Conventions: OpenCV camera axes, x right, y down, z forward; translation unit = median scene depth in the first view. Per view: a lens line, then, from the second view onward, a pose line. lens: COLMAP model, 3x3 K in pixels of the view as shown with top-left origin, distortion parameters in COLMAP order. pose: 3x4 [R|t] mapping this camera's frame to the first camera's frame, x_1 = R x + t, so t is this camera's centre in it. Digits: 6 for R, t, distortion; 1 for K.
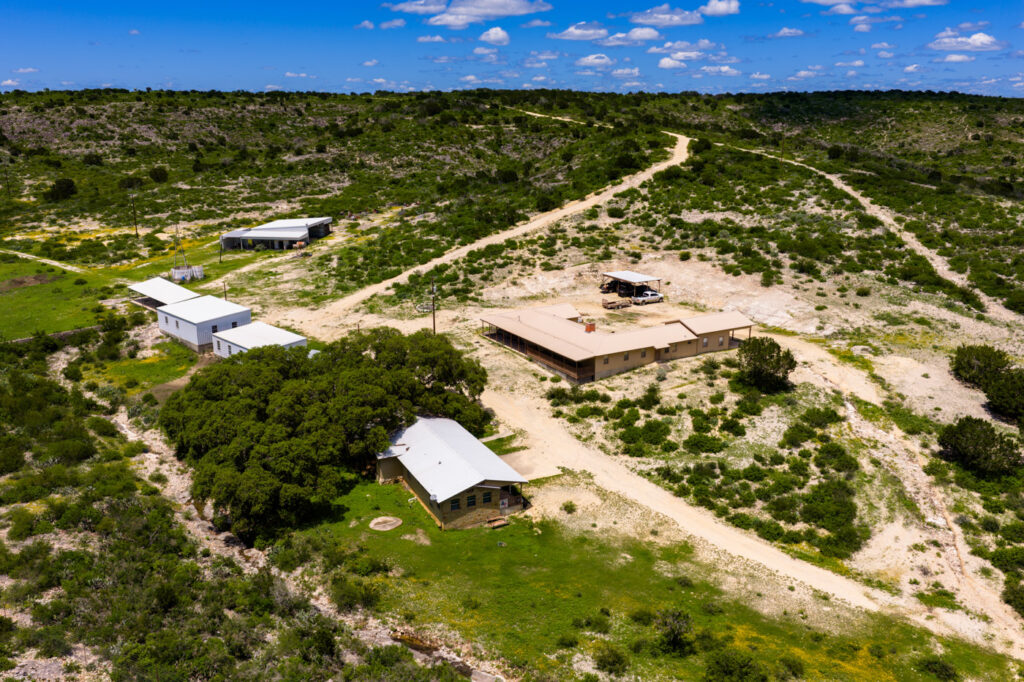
lens RADIAL K [[853.3, 0, 511.1], [0, 853.3, 329.1], [0, 0, 1]] dist [0.015338, -0.021916]
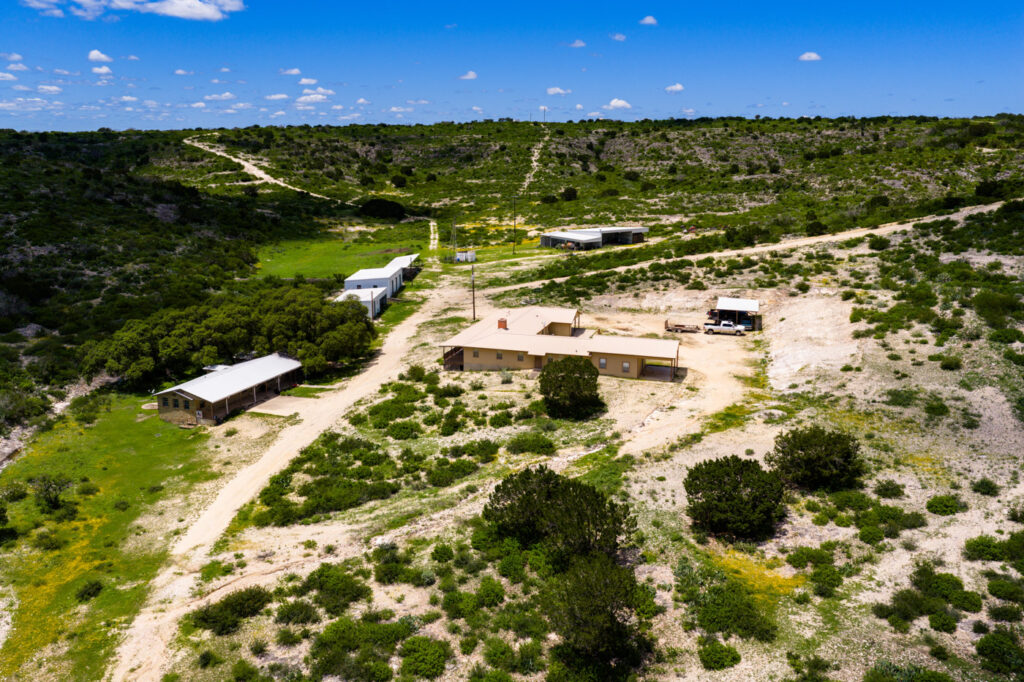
lens RADIAL K [[853.3, 0, 511.5], [0, 853.3, 319.8], [0, 0, 1]] dist [0.015338, -0.021916]
pose [[0.672321, 0.153644, -0.724139, 0.934992], [-0.186726, 0.981790, 0.034947, -0.050117], [0.716322, 0.111720, 0.688768, 0.342020]]
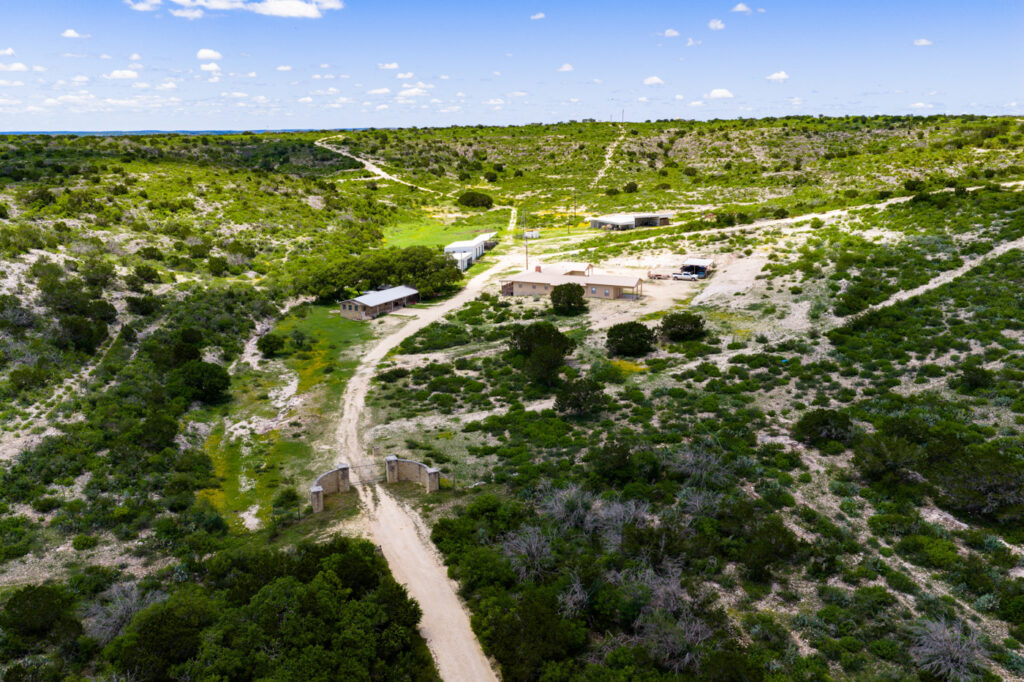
lens RADIAL K [[853.3, 0, 511.7], [0, 853.3, 339.2], [0, 0, 1]] dist [0.015338, -0.021916]
pose [[0.582228, 0.188758, -0.790810, 1.579114], [-0.197824, 0.976334, 0.087394, -0.004175], [0.788591, 0.105558, 0.605790, -0.045774]]
